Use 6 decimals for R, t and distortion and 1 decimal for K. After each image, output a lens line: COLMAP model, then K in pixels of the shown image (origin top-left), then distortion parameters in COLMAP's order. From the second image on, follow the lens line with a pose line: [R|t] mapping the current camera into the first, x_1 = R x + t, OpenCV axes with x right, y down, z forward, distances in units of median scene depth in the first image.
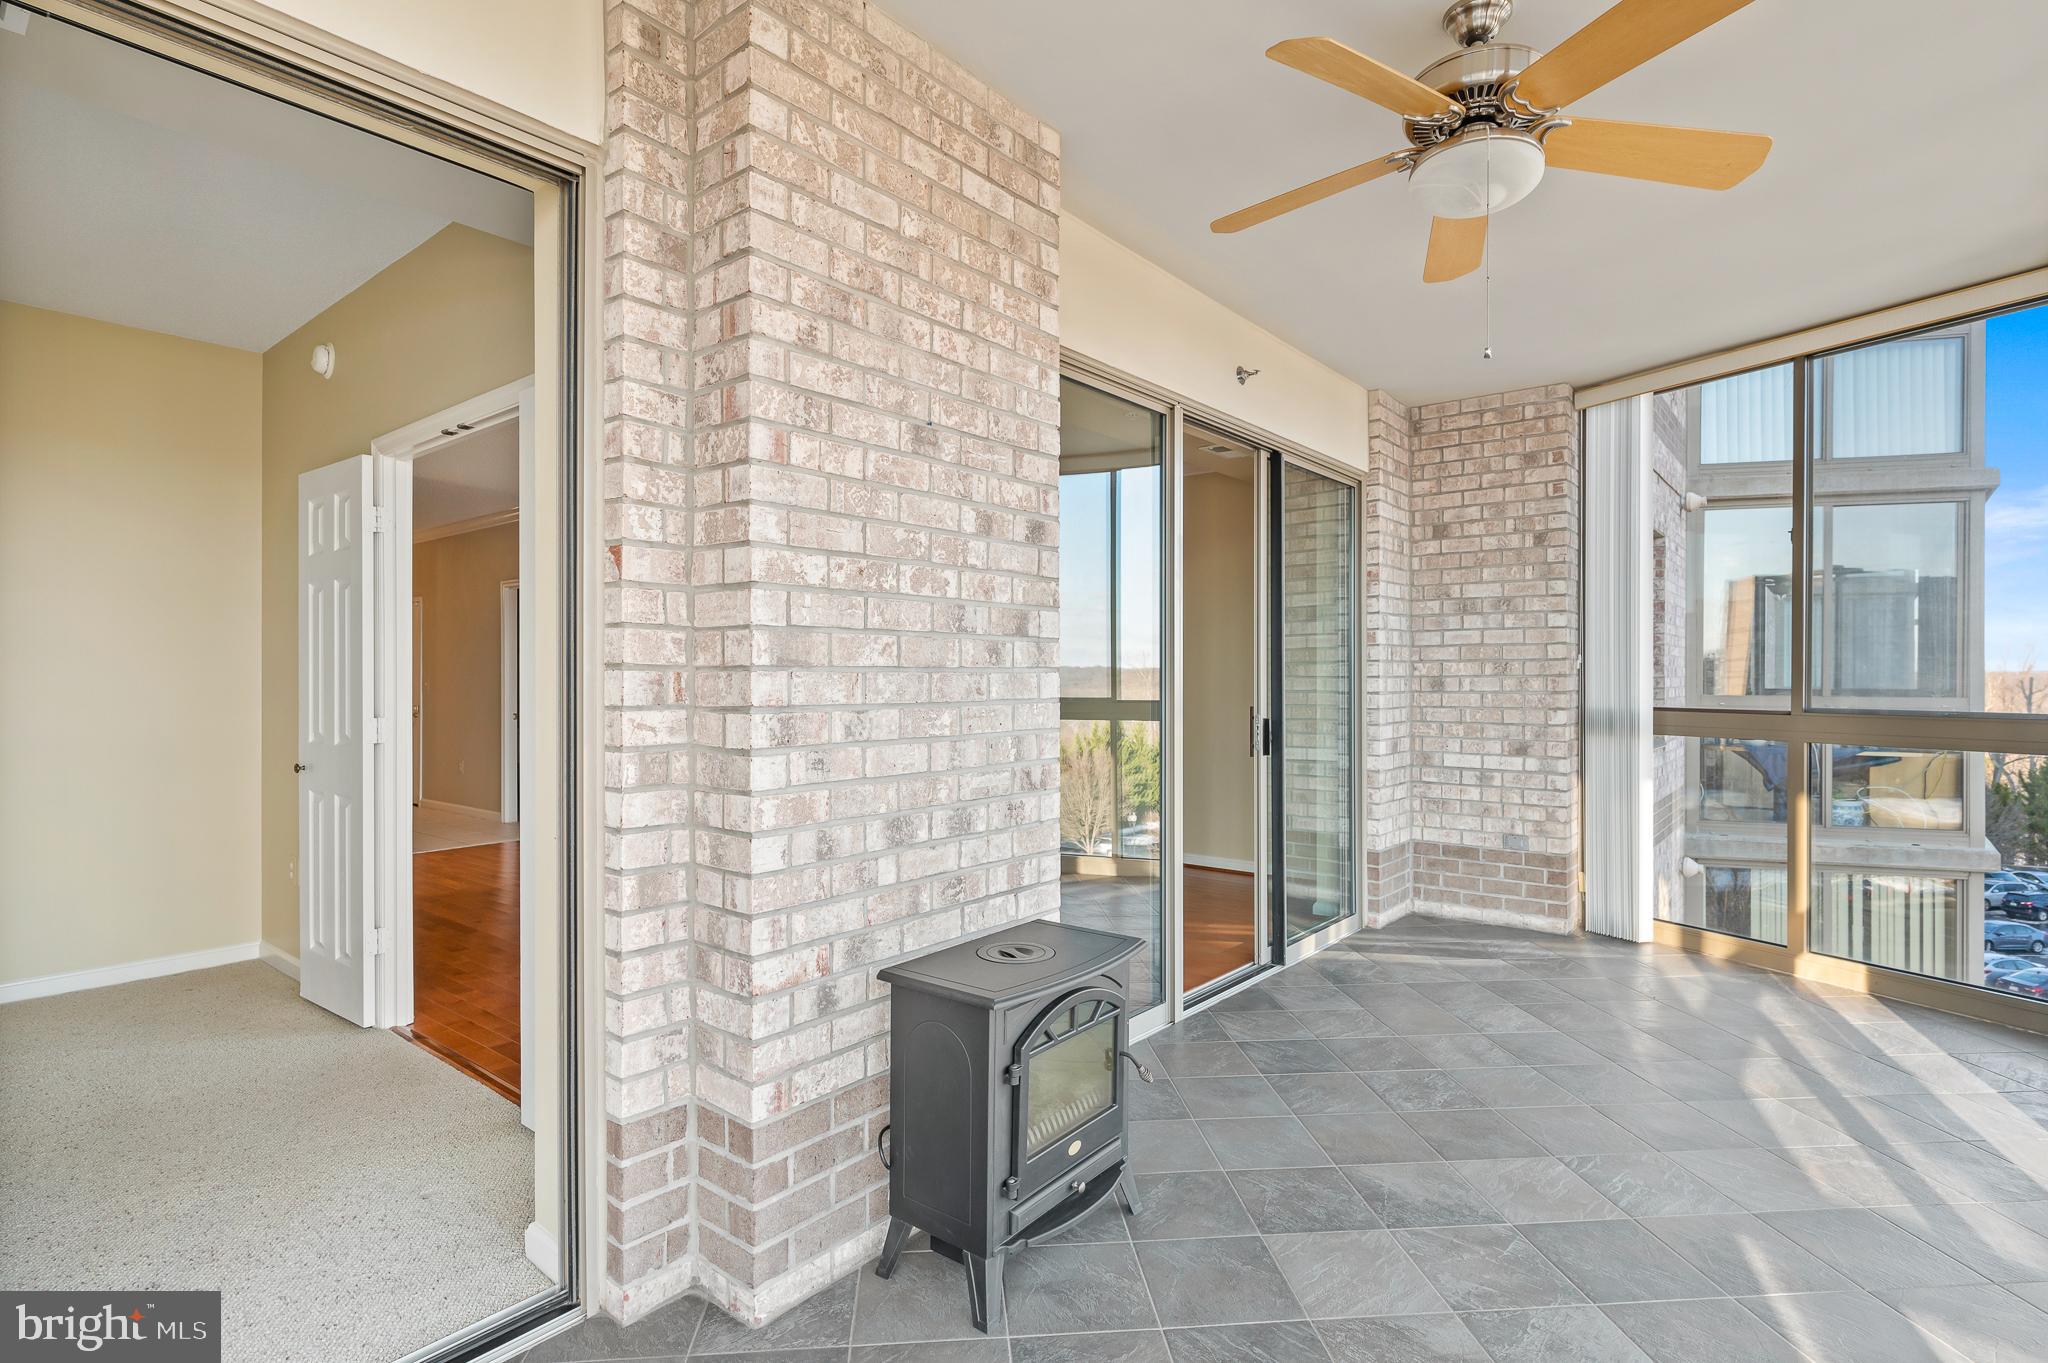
lens RADIAL K [[996.8, 0, 1029.7], [0, 996.8, 675.7], [0, 0, 1]] dist [-0.013404, 0.001257]
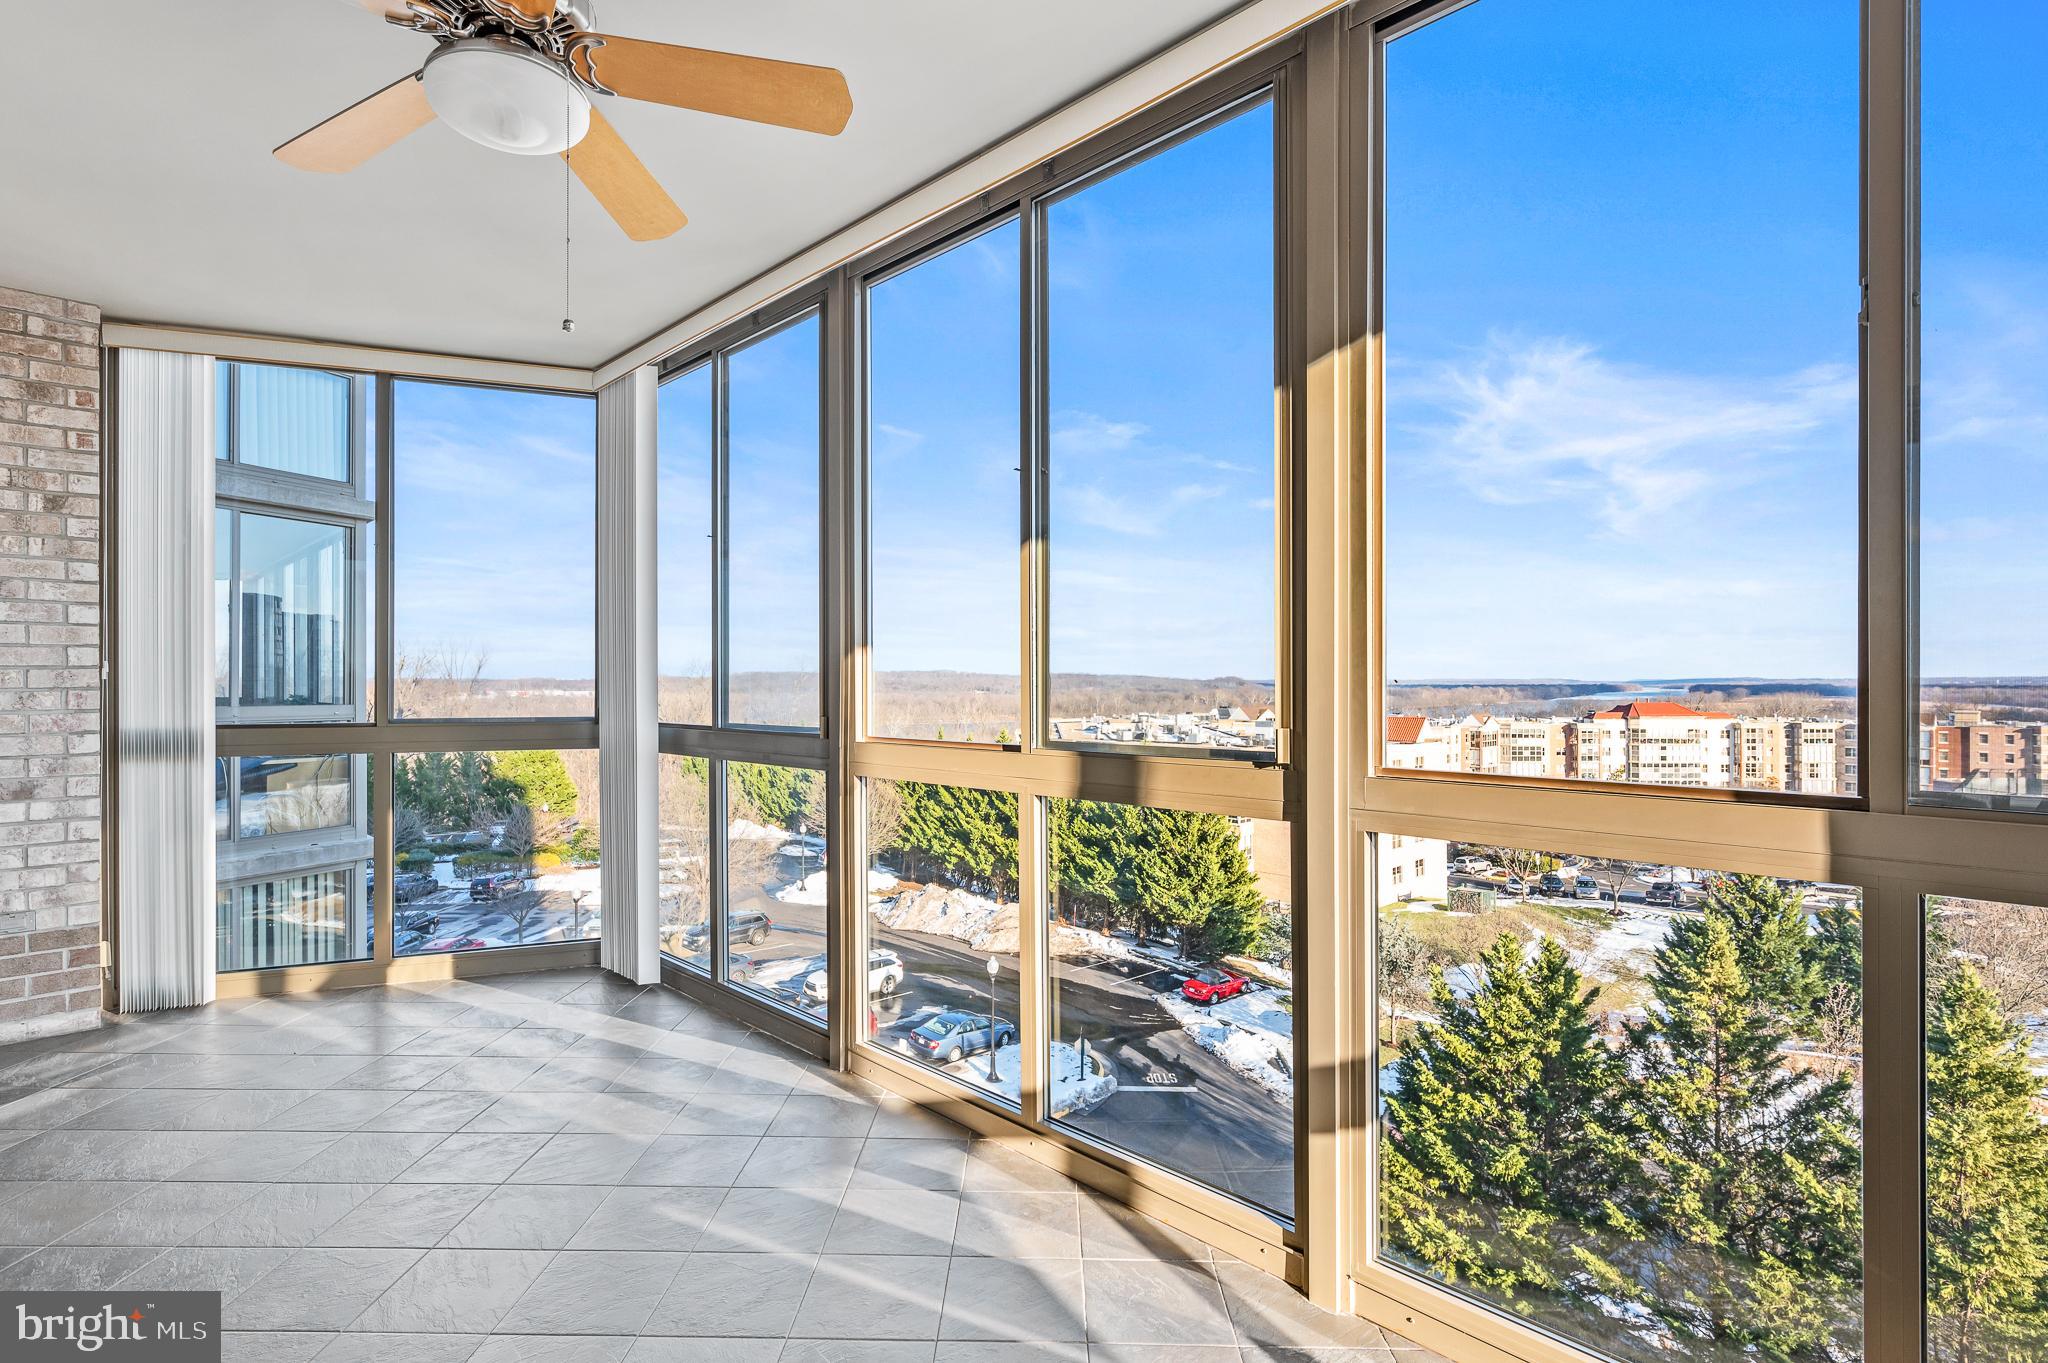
lens RADIAL K [[996.8, 0, 1031.2], [0, 996.8, 676.2], [0, 0, 1]] dist [-0.013404, 0.001257]
pose [[0.112347, -0.001700, 0.993668, -0.130941], [0.011879, 0.999929, 0.000368, -0.000988], [-0.993598, 0.011763, 0.112360, 0.197751]]
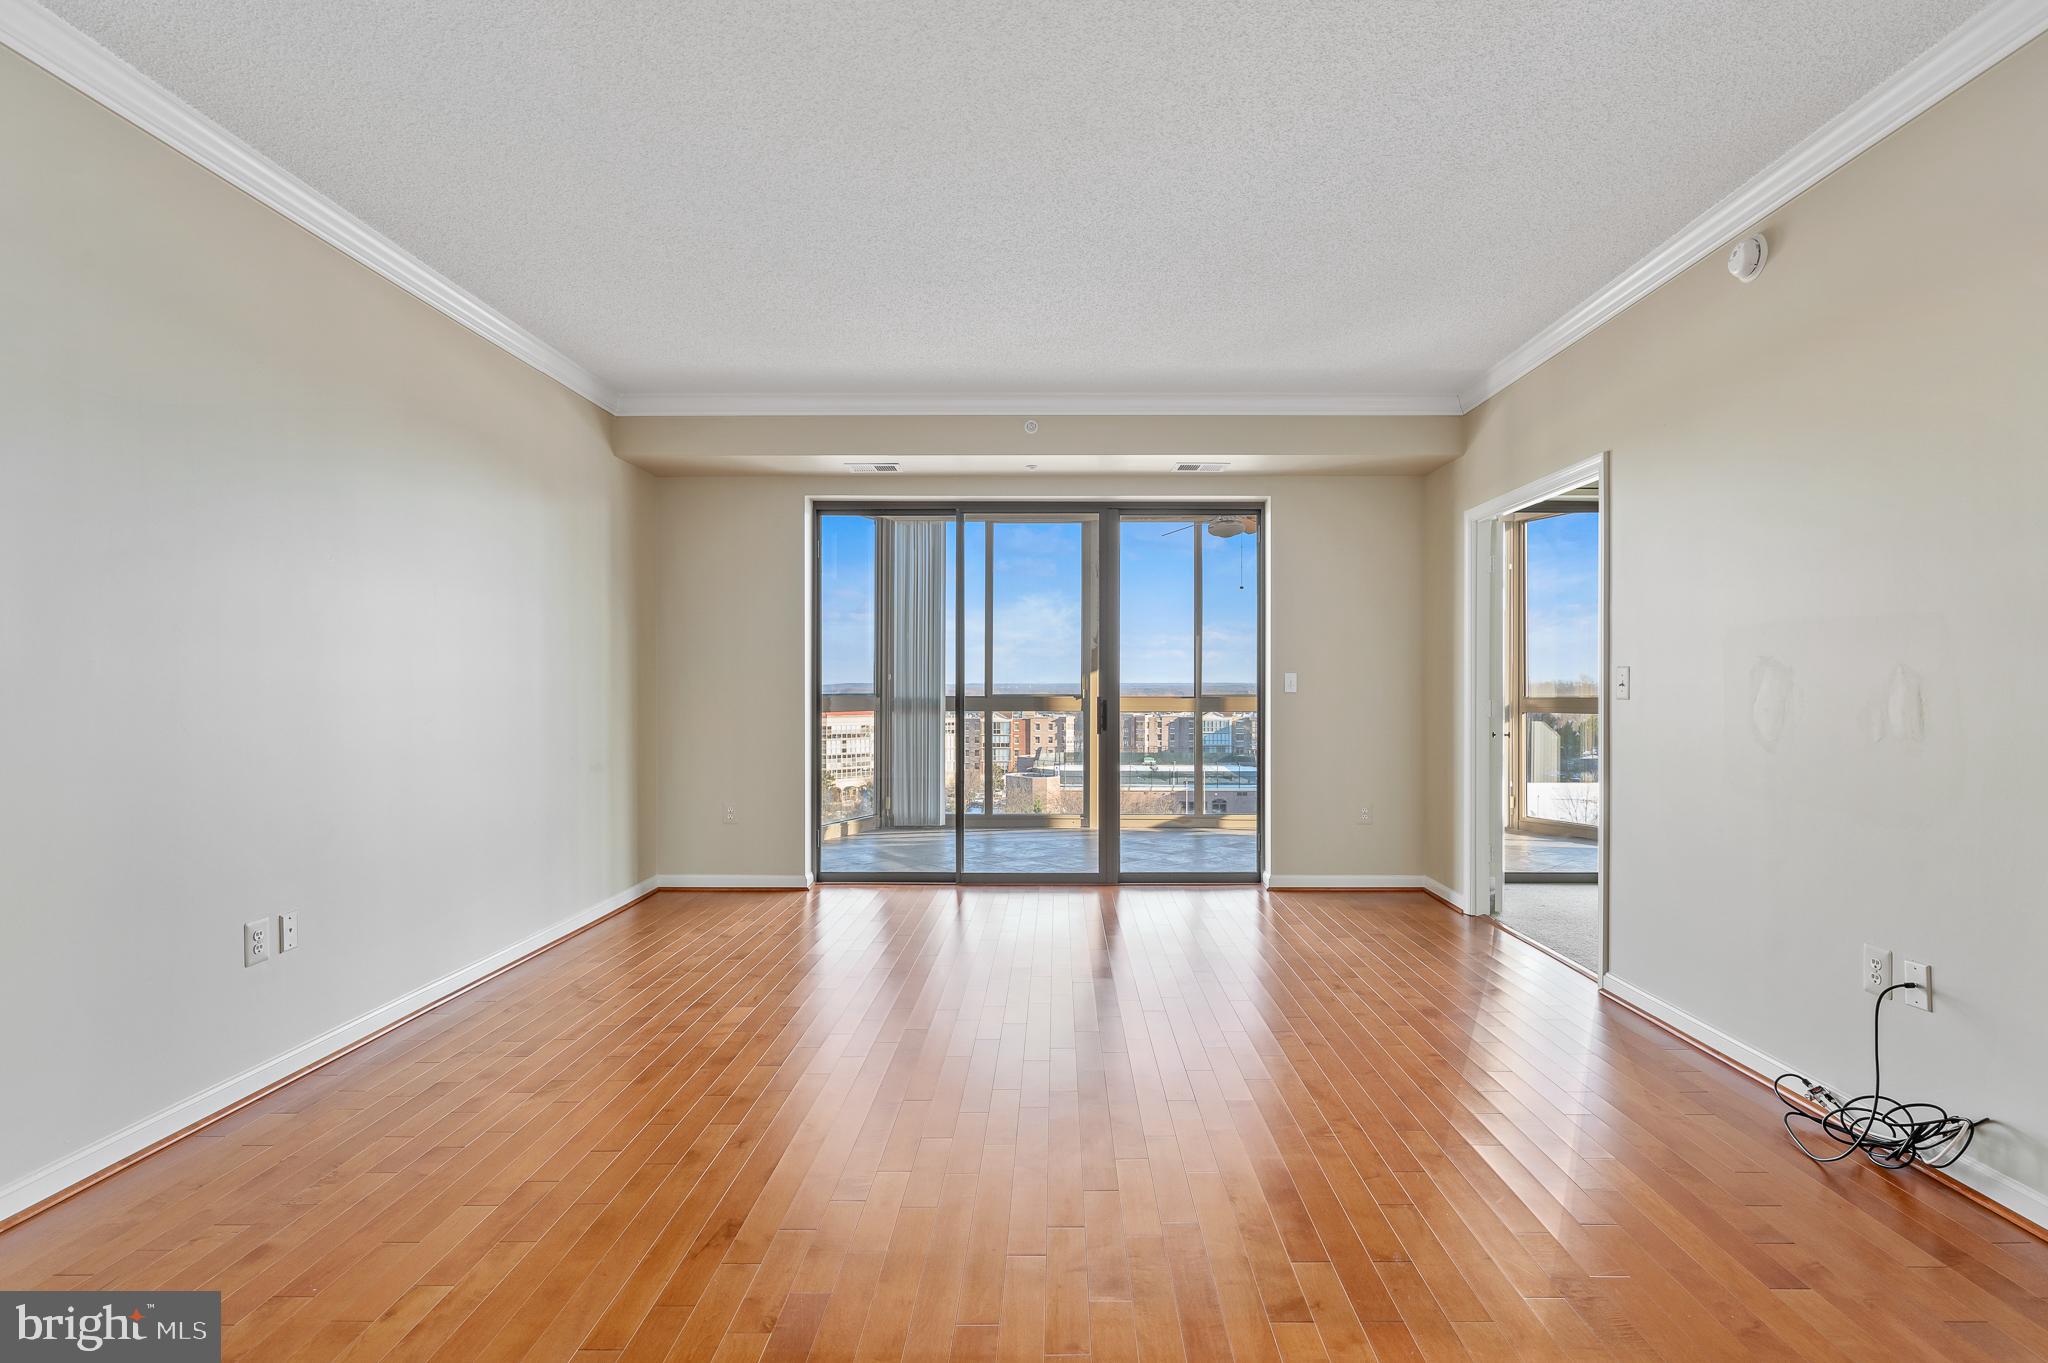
lens RADIAL K [[996.8, 0, 1030.3], [0, 996.8, 681.3], [0, 0, 1]] dist [-0.013404, 0.001257]
pose [[-0.621829, -0.001412, 0.783152, -0.743670], [0.005505, 0.999966, 0.006174, 0.002464], [-0.783133, 0.008151, -0.621800, 1.646689]]
